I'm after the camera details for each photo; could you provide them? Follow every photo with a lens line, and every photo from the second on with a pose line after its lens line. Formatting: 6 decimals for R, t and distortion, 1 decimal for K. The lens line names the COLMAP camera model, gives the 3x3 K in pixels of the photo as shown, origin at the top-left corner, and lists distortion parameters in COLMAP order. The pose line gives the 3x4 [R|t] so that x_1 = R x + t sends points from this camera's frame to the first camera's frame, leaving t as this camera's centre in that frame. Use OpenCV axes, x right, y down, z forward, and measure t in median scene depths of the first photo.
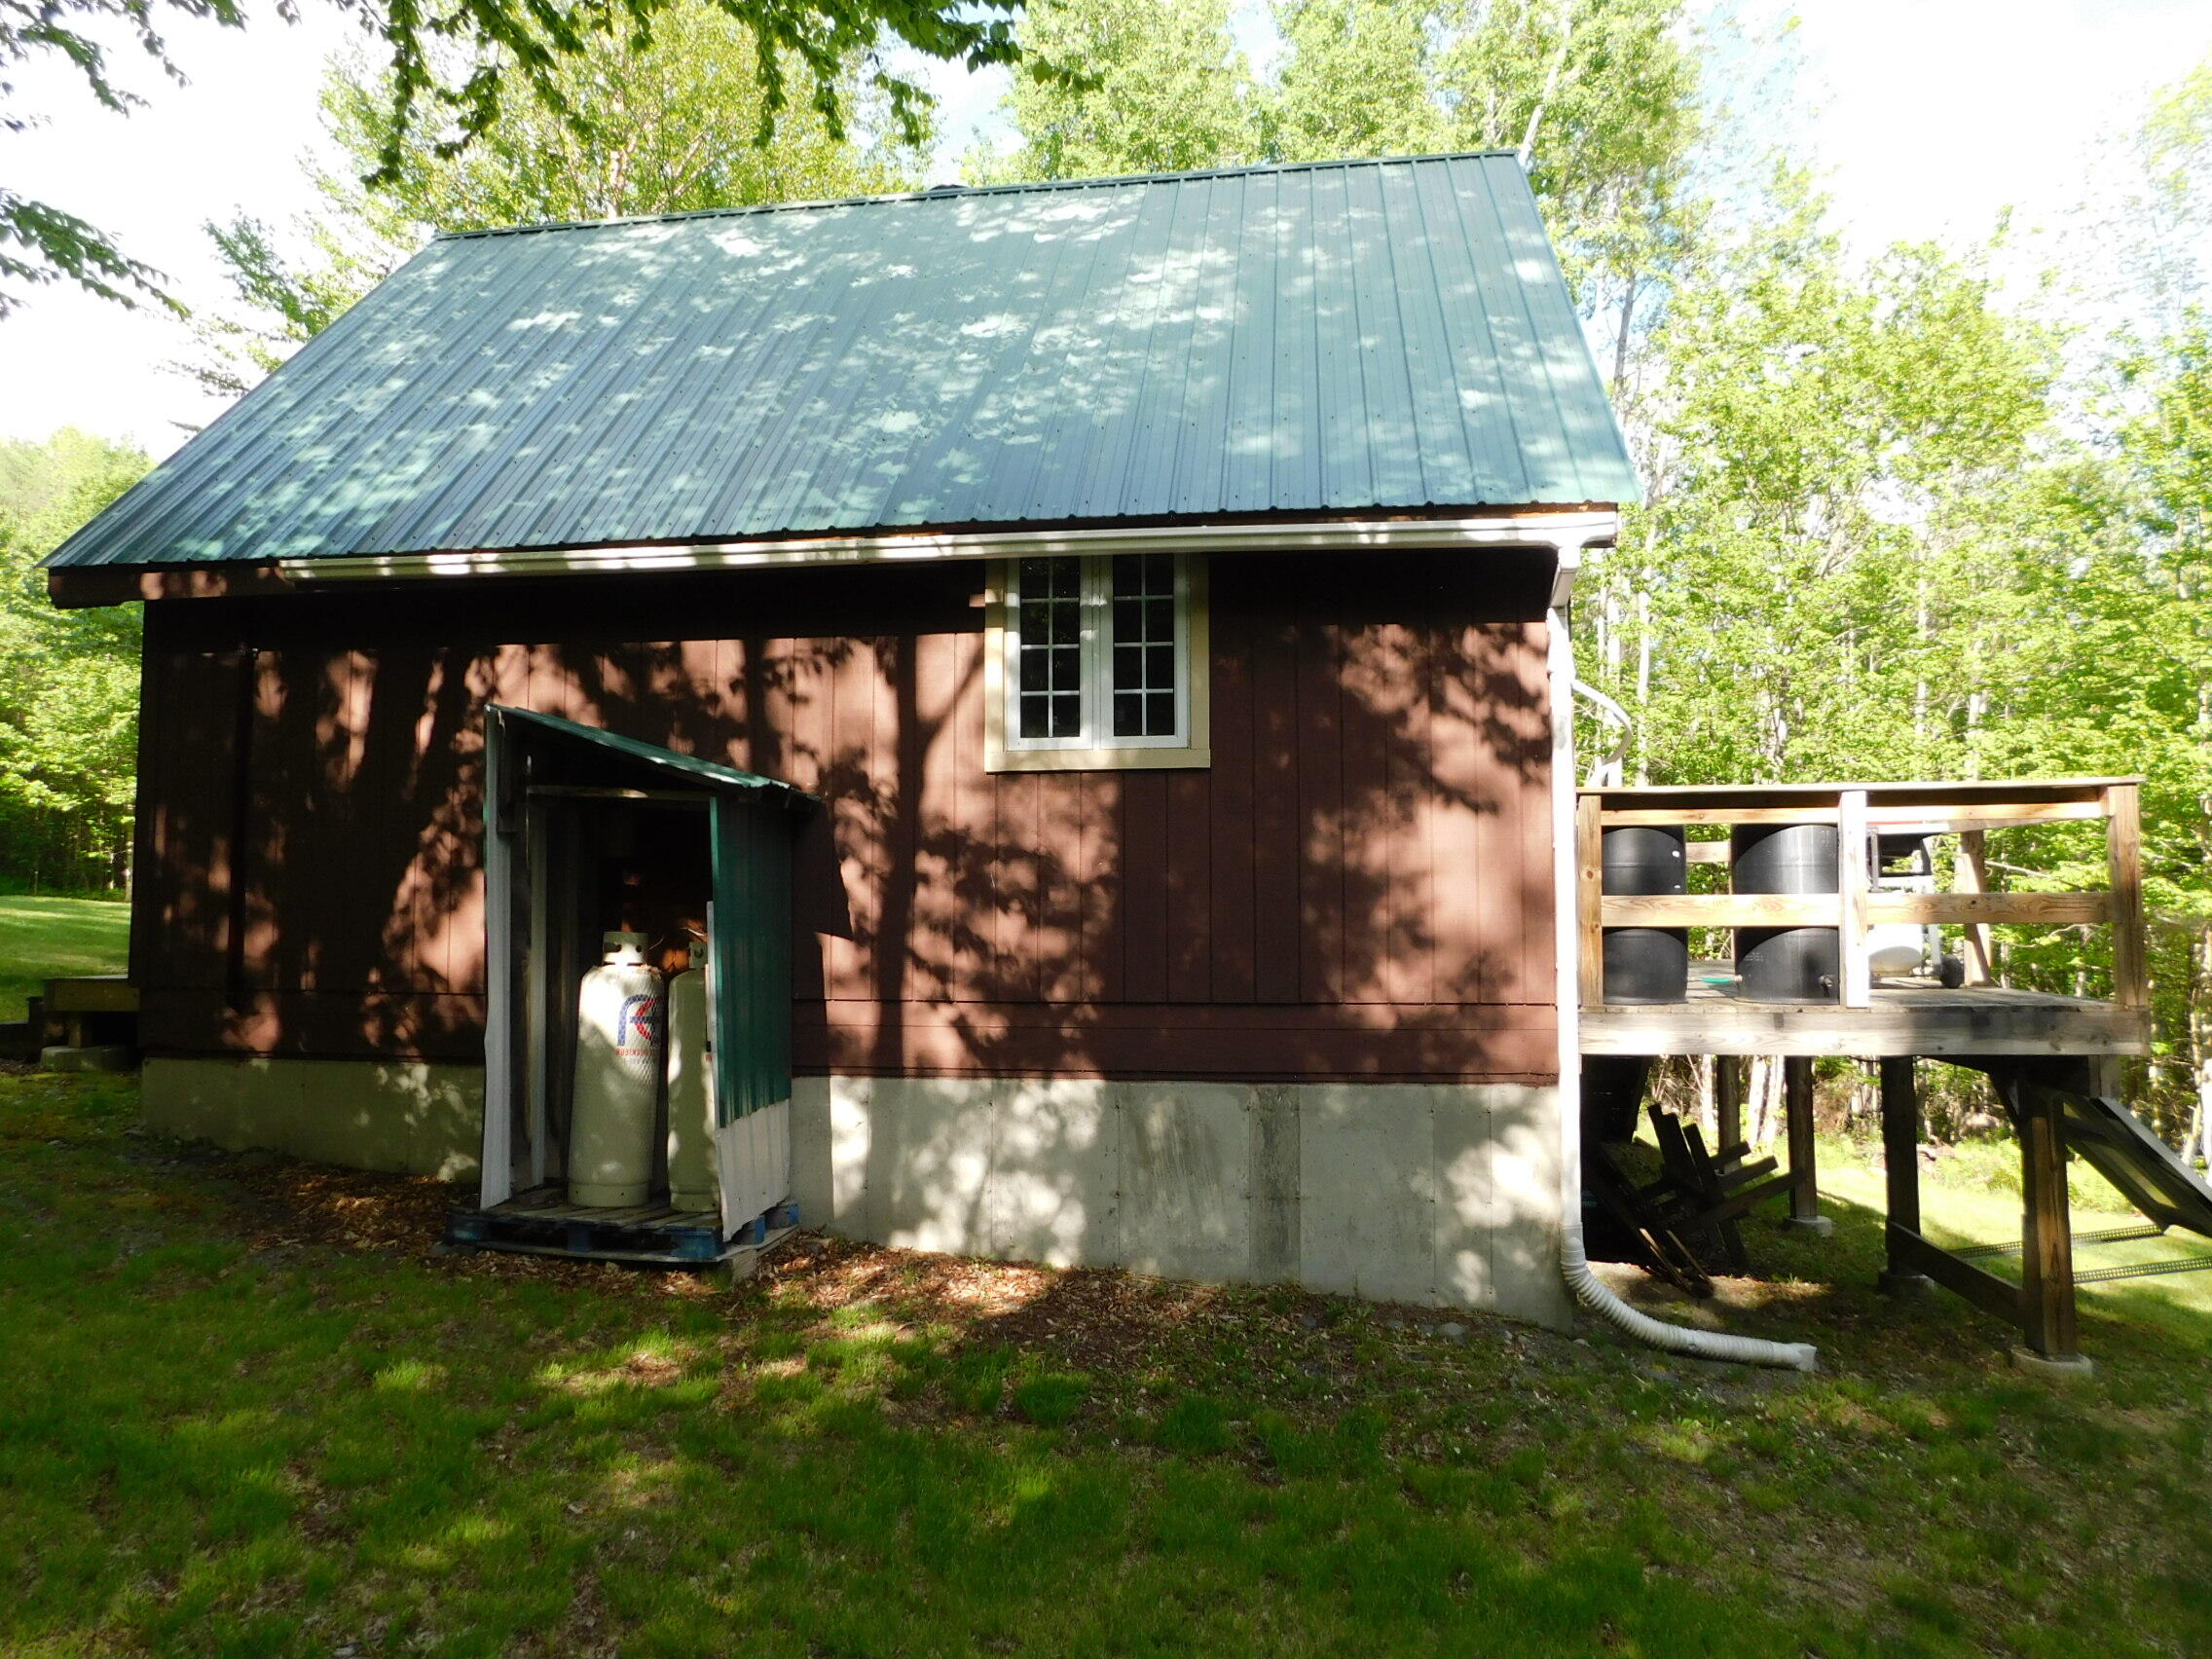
lens RADIAL K [[1480.9, 0, 1099.7], [0, 1480.9, 826.5], [0, 0, 1]] dist [-0.066682, 0.067761]
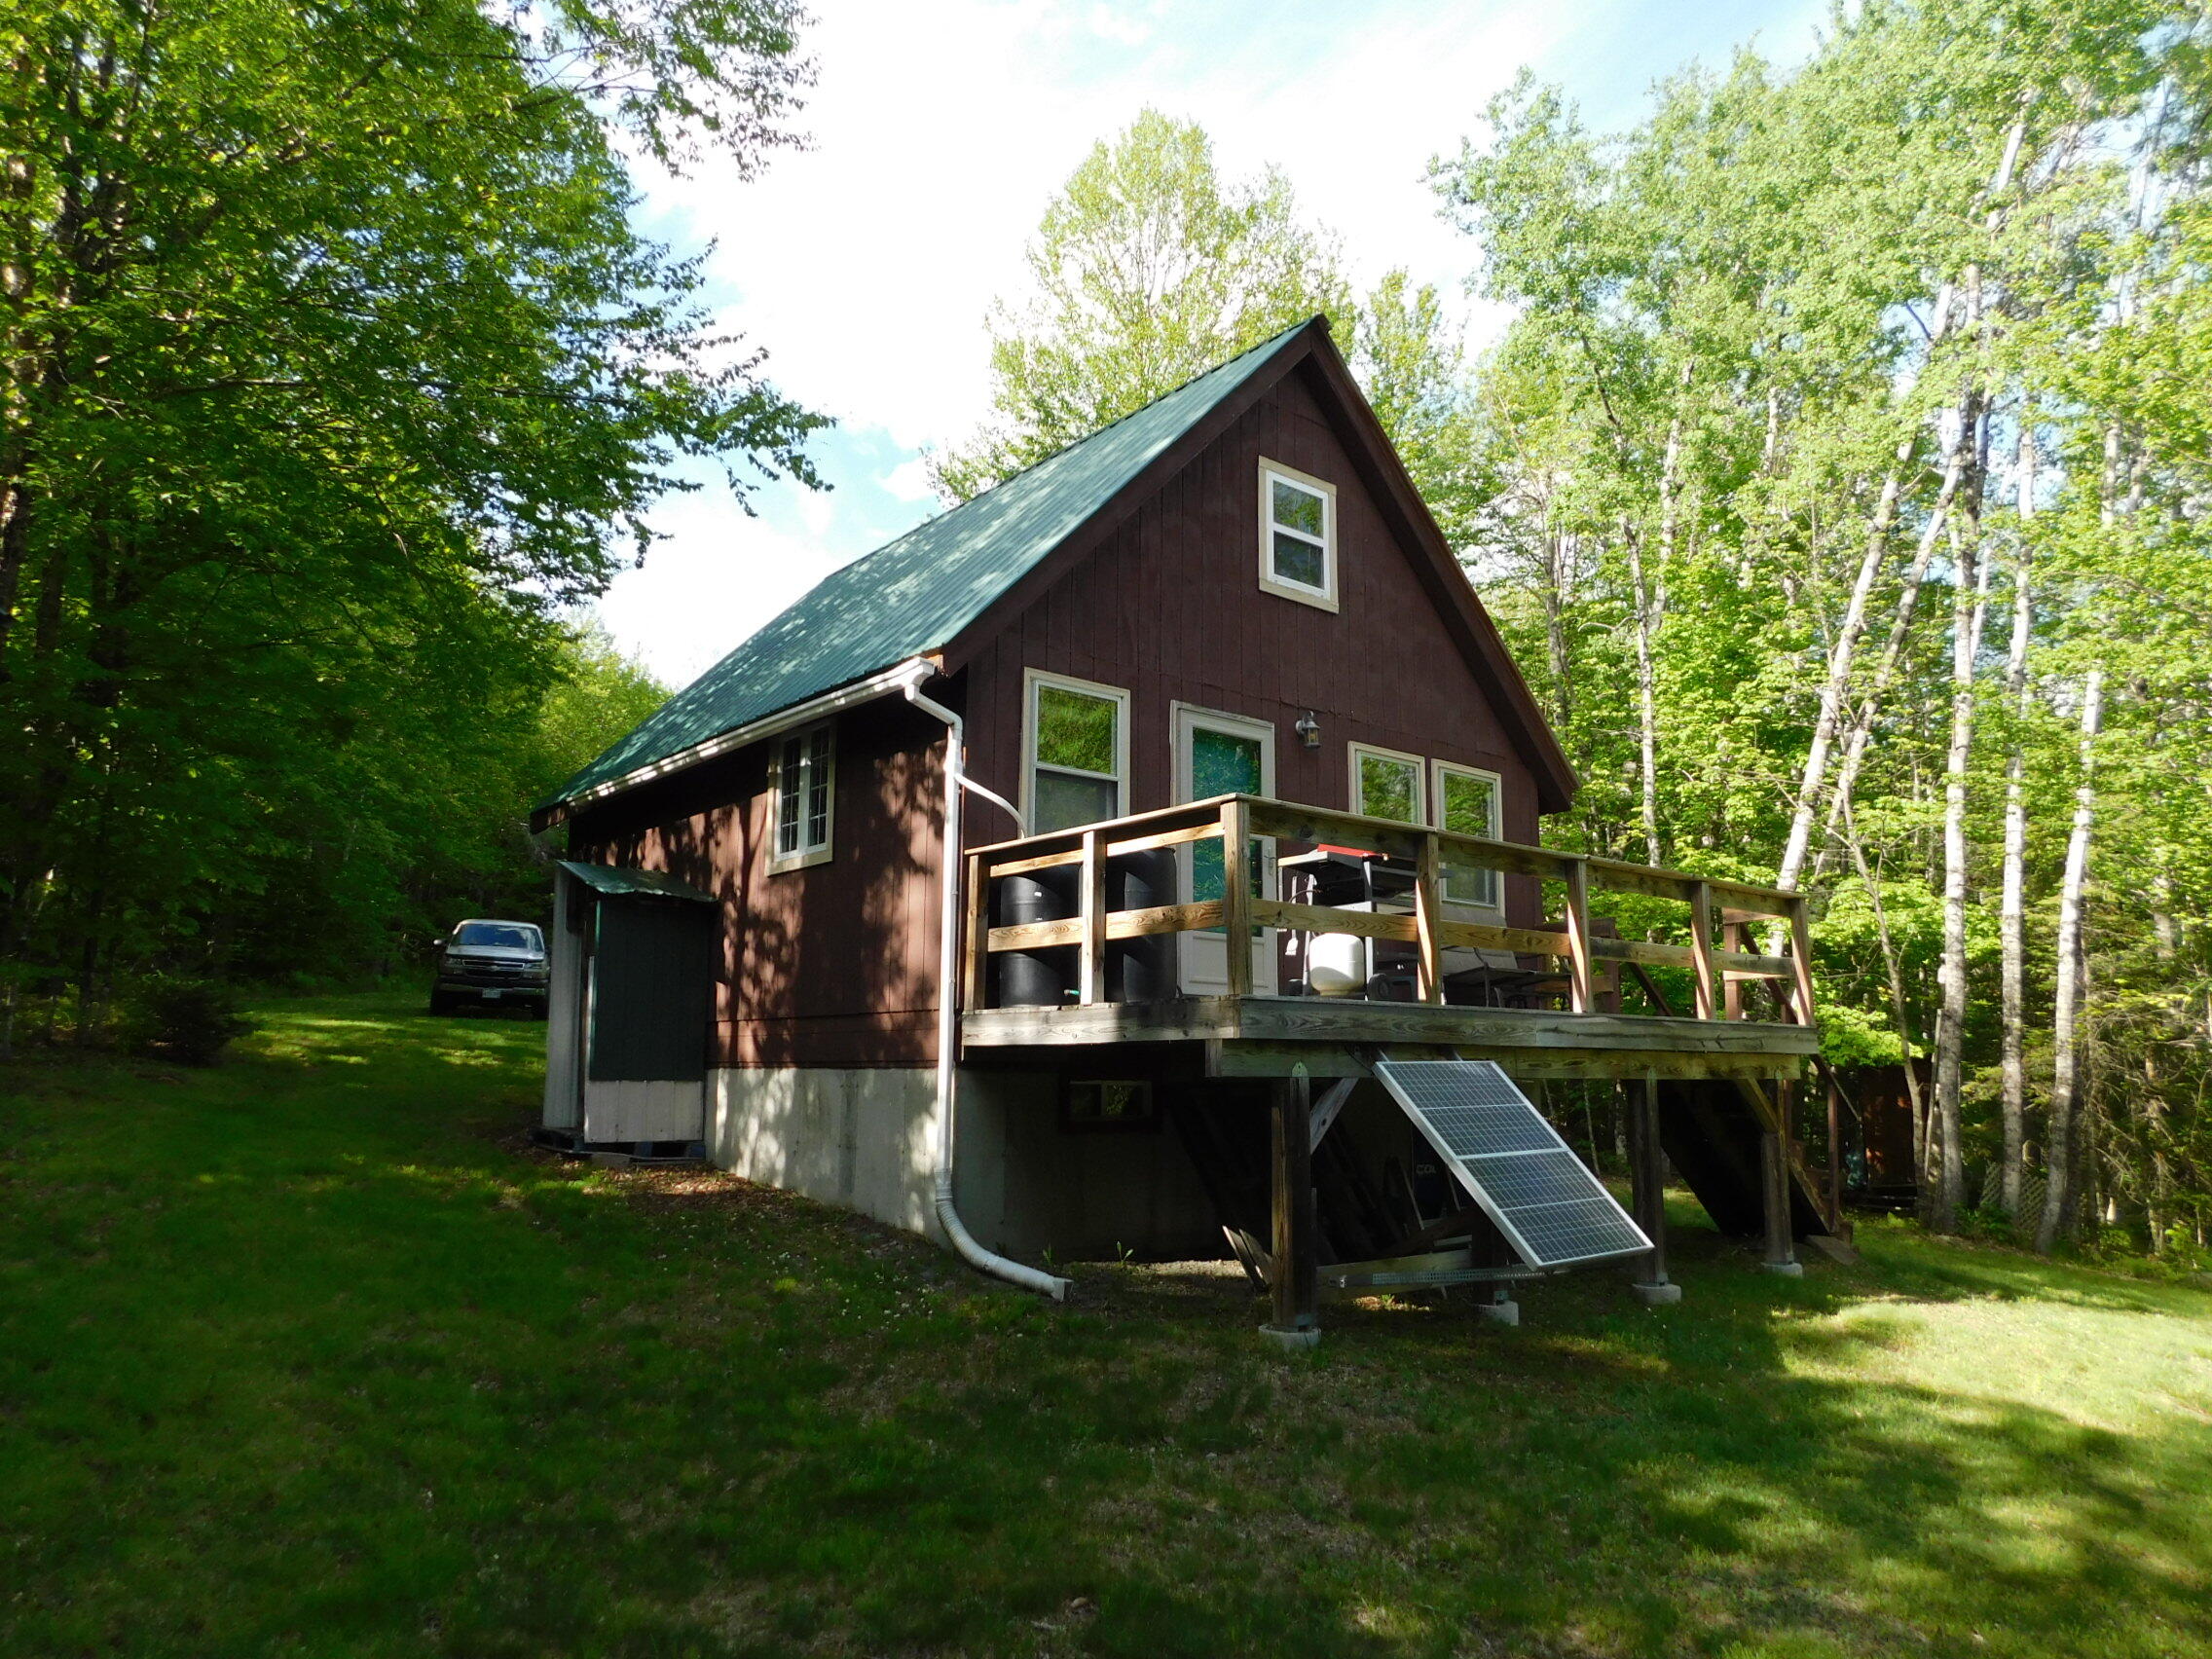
lens RADIAL K [[1480.9, 0, 1099.7], [0, 1480.9, 826.5], [0, 0, 1]] dist [-0.066682, 0.067761]
pose [[0.732160, -0.104929, -0.673002, 1.292378], [0.022275, 0.991223, -0.130310, 0.127750], [0.680768, 0.080417, 0.728071, 0.072681]]
